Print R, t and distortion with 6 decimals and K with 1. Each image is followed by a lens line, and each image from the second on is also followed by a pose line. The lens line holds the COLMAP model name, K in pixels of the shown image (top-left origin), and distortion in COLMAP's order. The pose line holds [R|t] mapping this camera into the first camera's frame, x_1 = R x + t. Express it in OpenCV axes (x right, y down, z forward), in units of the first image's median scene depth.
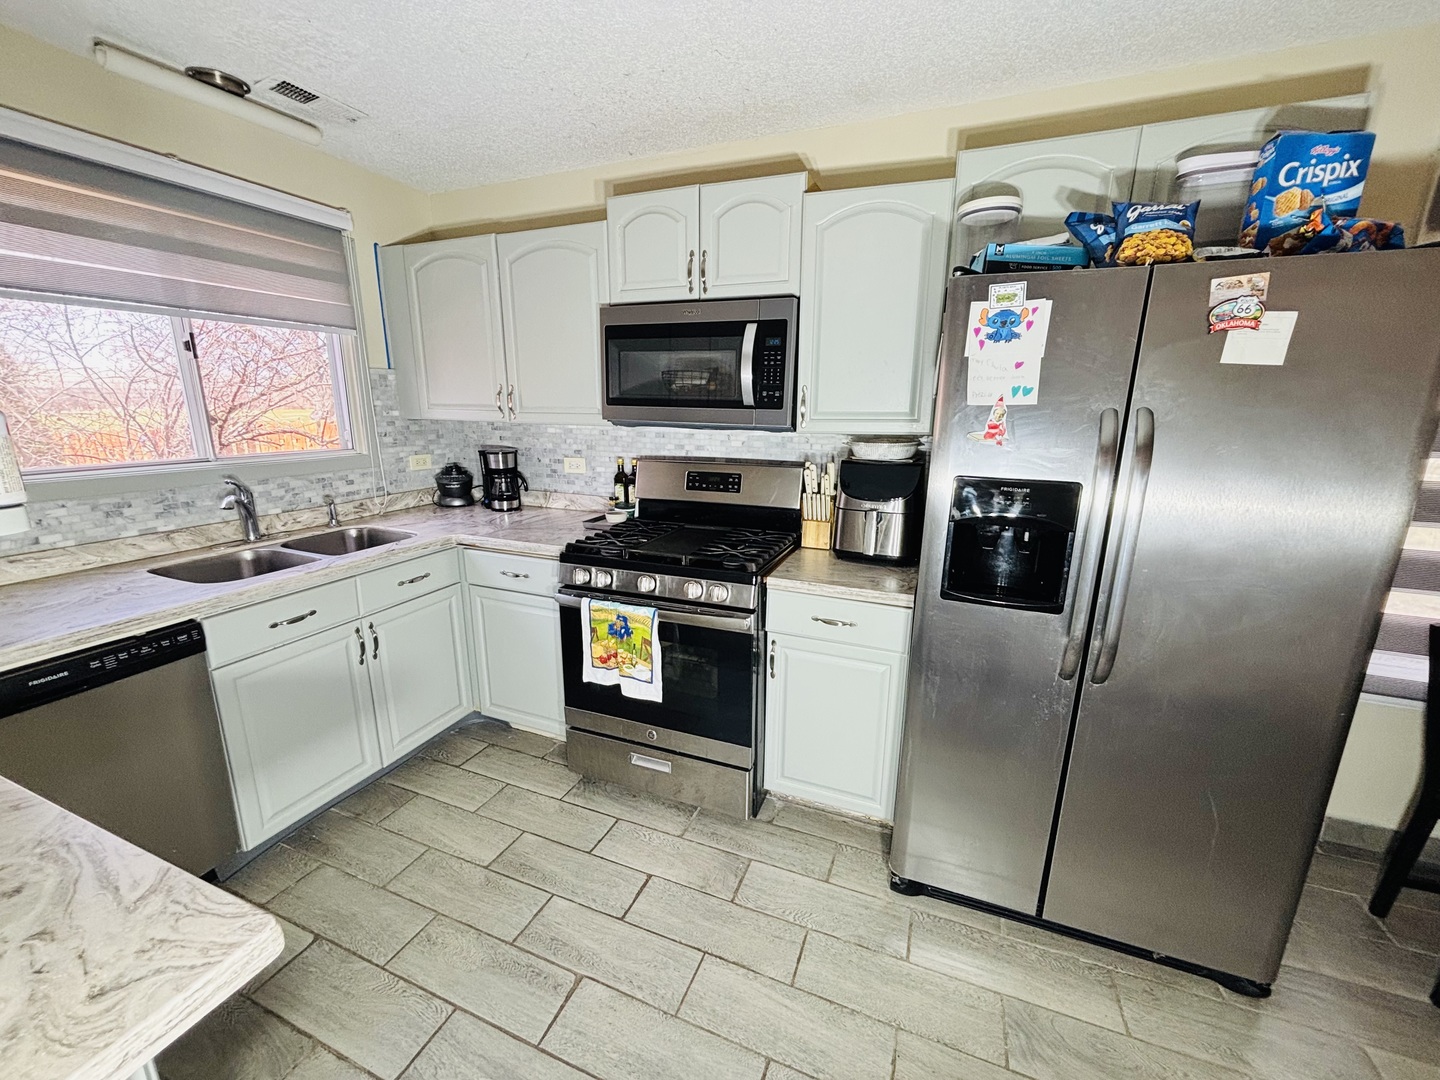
lens RADIAL K [[578.0, 0, 719.7], [0, 578.0, 546.1], [0, 0, 1]] dist [0.004437, -0.002363]
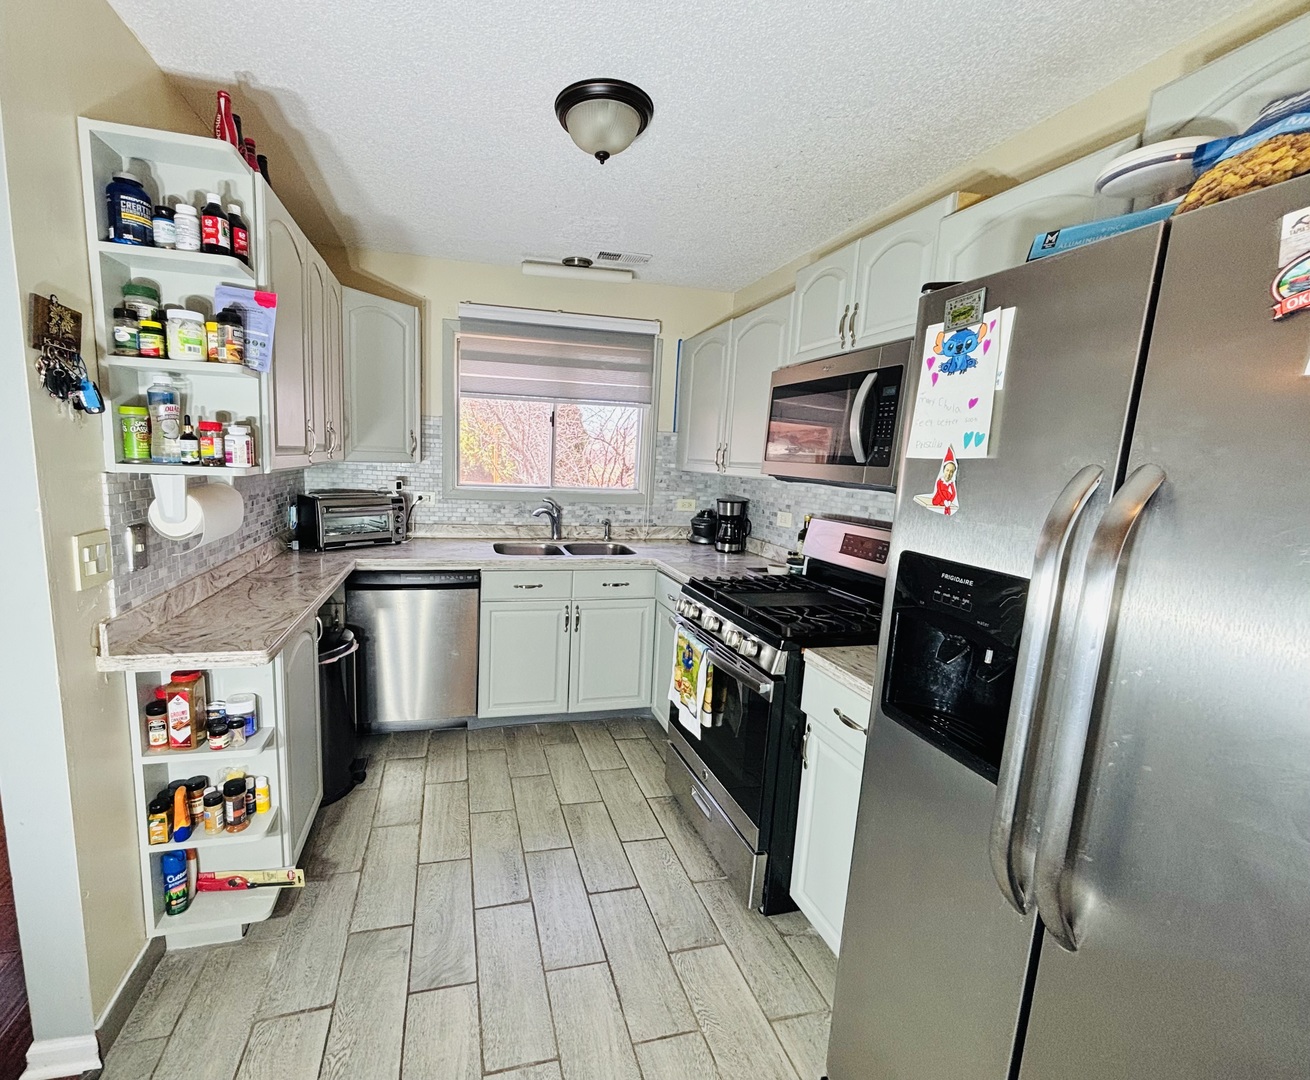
lens RADIAL K [[576.6, 0, 591.2], [0, 576.6, 547.6], [0, 0, 1]] dist [0.010201, -0.001940]
pose [[0.584490, 0.144816, -0.798373, 0.497770], [-0.230066, 0.973142, 0.008086, -0.024211], [0.778101, 0.178952, 0.602109, 0.147194]]
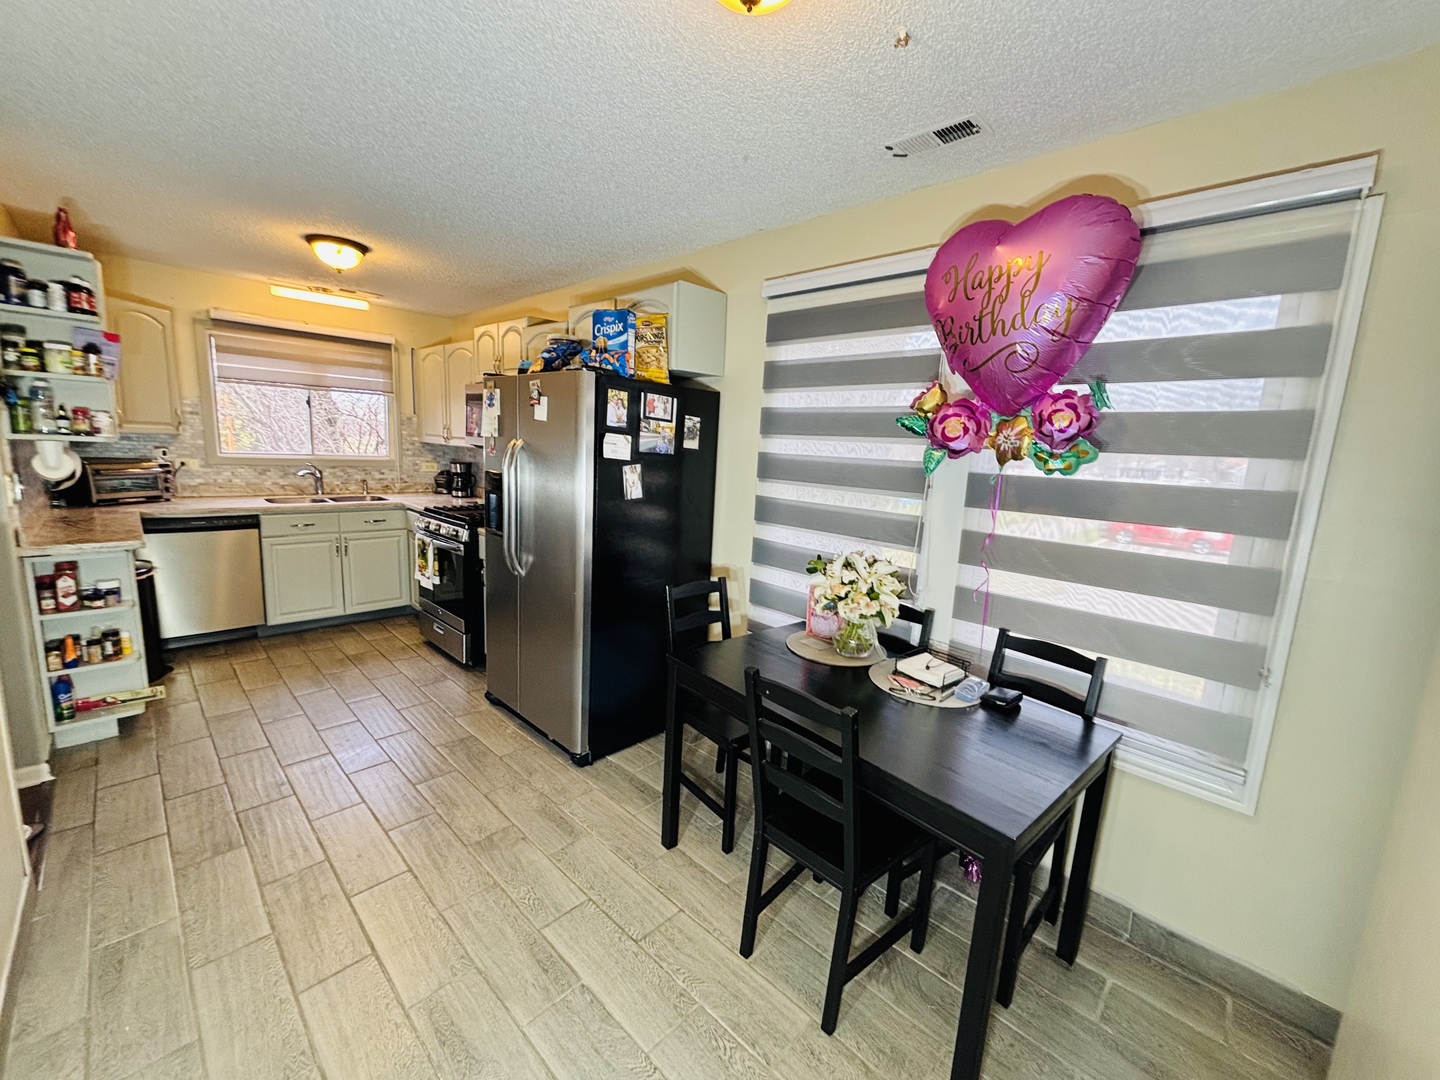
lens RADIAL K [[578.0, 0, 712.0], [0, 578.0, 544.4], [0, 0, 1]] dist [0.004437, -0.002363]
pose [[0.924231, 0.102805, -0.367733, 1.264325], [-0.133694, 0.989237, -0.059463, 0.102447], [0.357662, 0.104121, 0.928028, -0.392848]]
